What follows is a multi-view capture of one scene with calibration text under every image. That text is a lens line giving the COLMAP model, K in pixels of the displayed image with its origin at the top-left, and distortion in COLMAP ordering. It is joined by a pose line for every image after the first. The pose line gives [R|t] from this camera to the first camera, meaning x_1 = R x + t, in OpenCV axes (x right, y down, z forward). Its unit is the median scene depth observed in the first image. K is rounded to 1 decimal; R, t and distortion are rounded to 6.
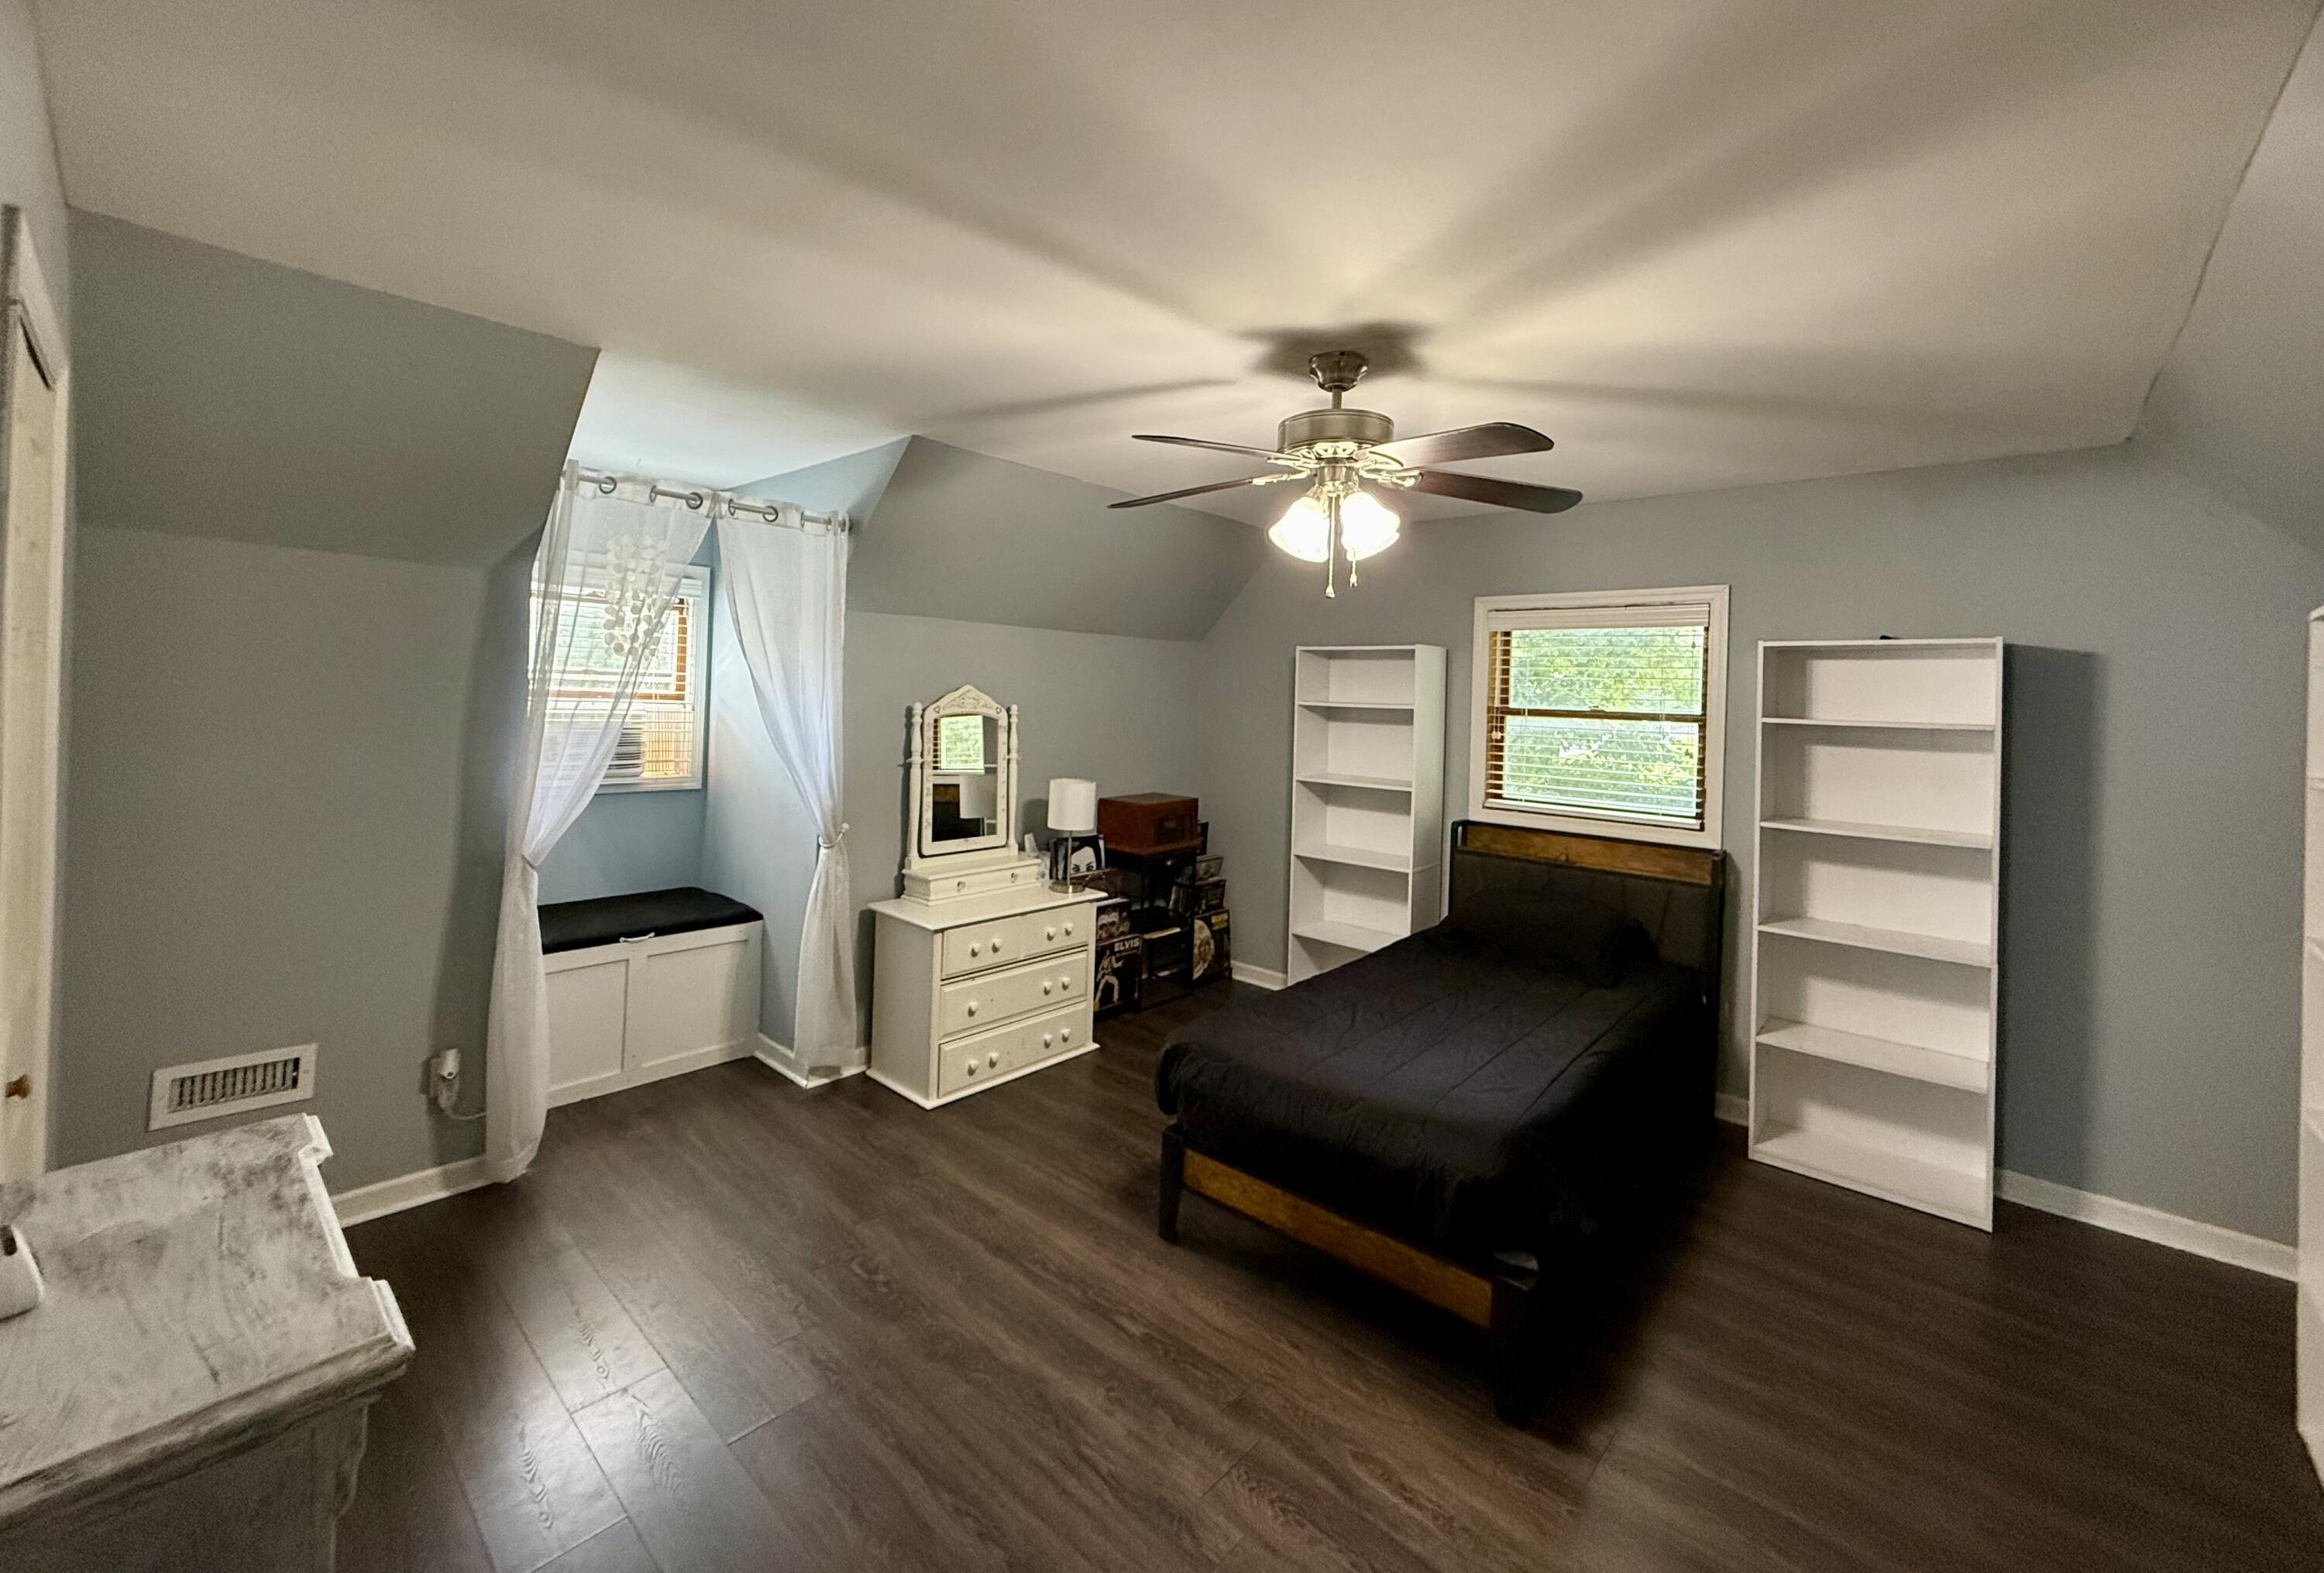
lens RADIAL K [[925.9, 0, 1193.7], [0, 925.9, 691.4], [0, 0, 1]] dist [-0.002259, -0.000106]
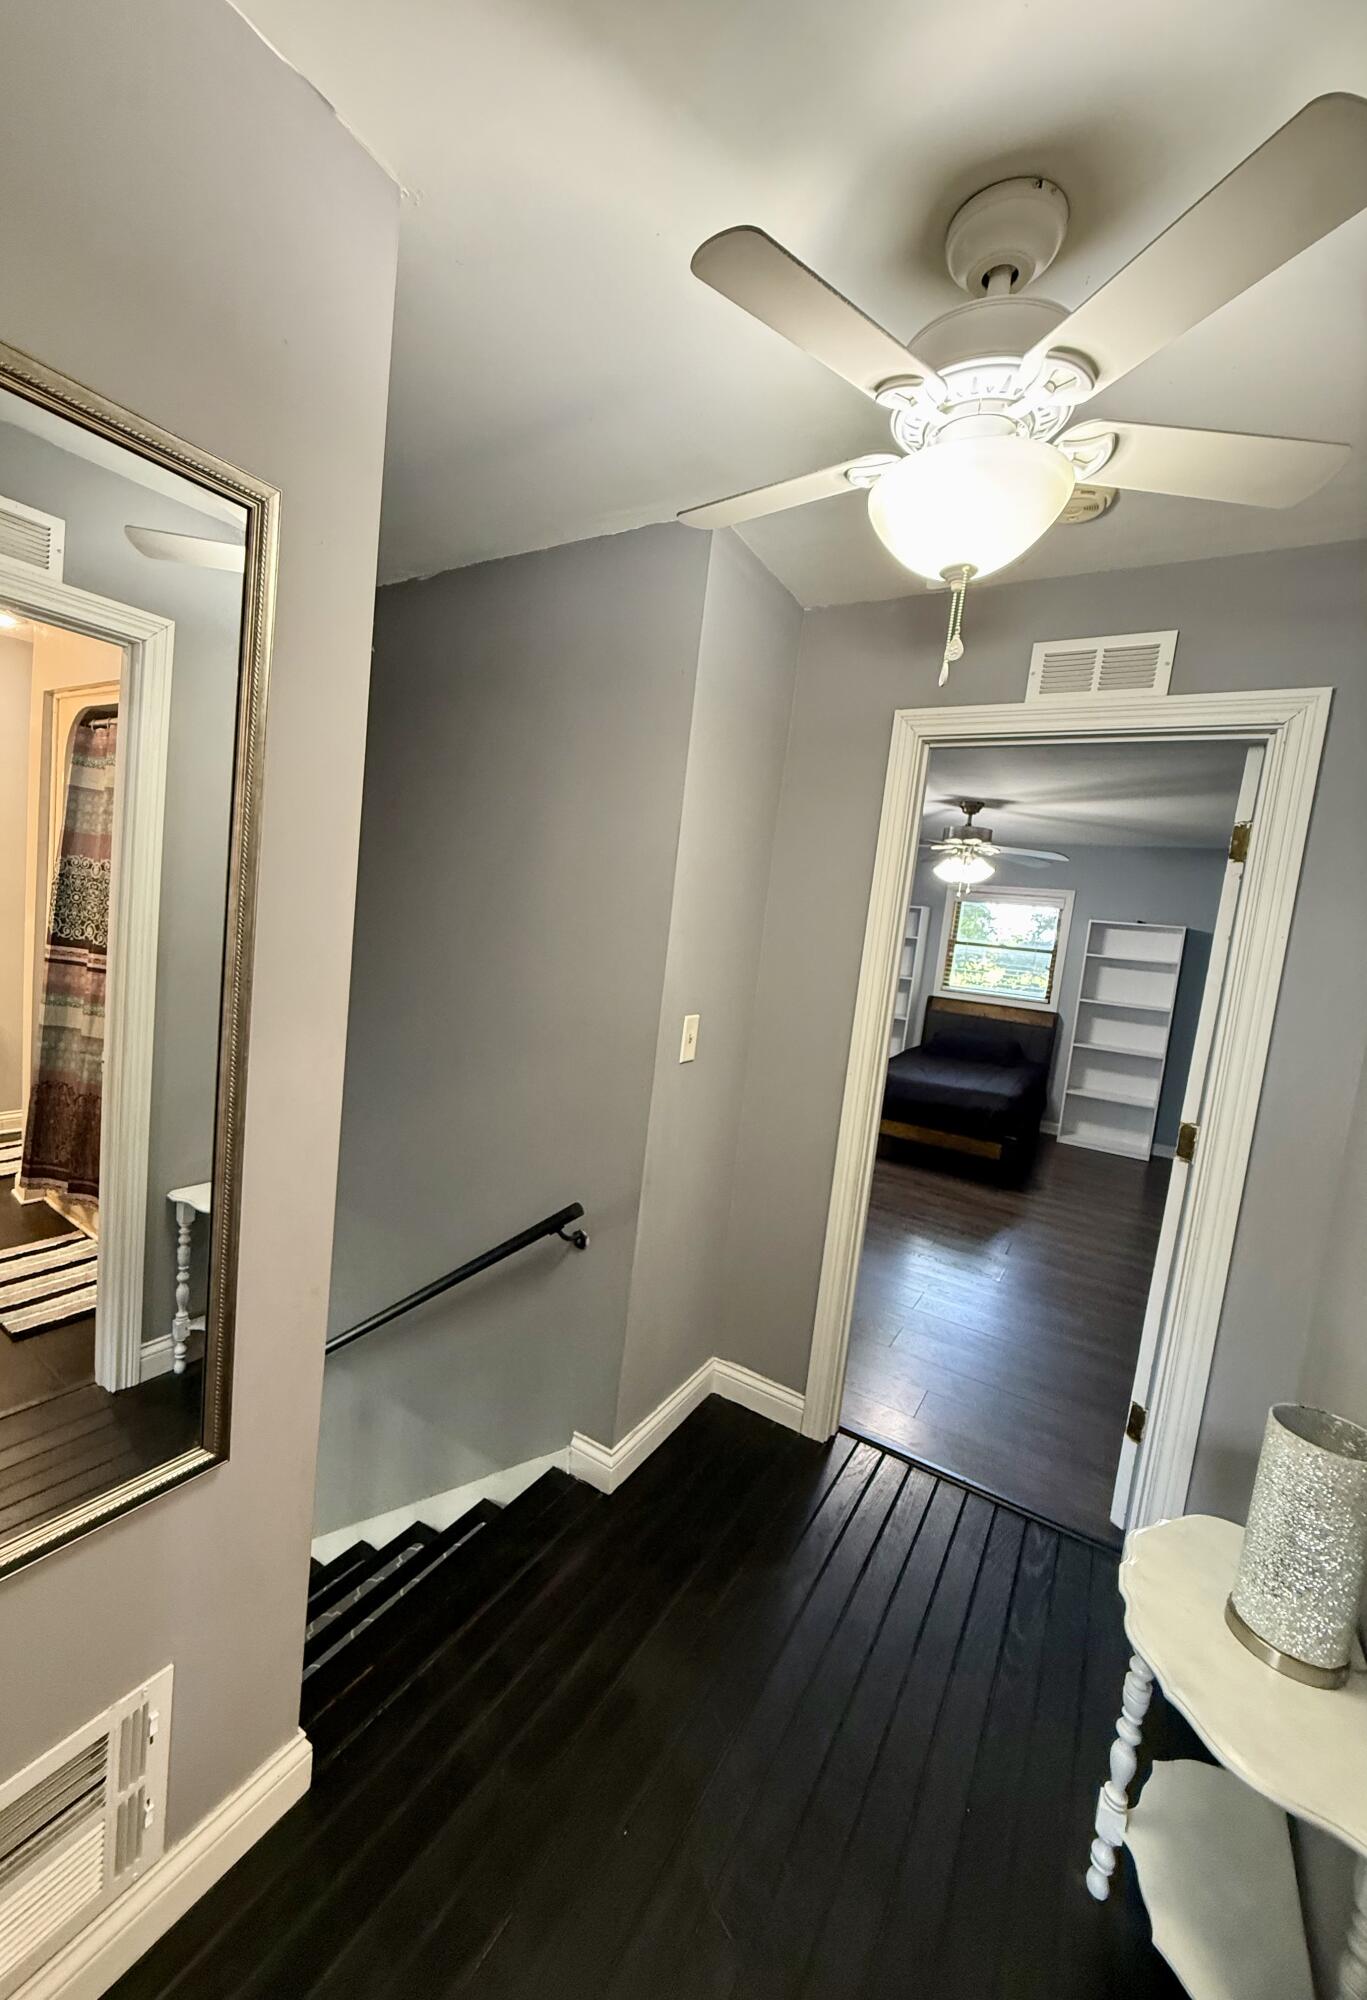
lens RADIAL K [[777.7, 0, 678.1], [0, 777.7, 995.6], [0, 0, 1]] dist [0.001564, 0.000055]
pose [[0.984141, 0.048953, 0.170502, -0.670242], [-0.068761, 0.991295, 0.112278, -0.013700], [-0.163521, -0.122222, 0.978940, -0.696156]]
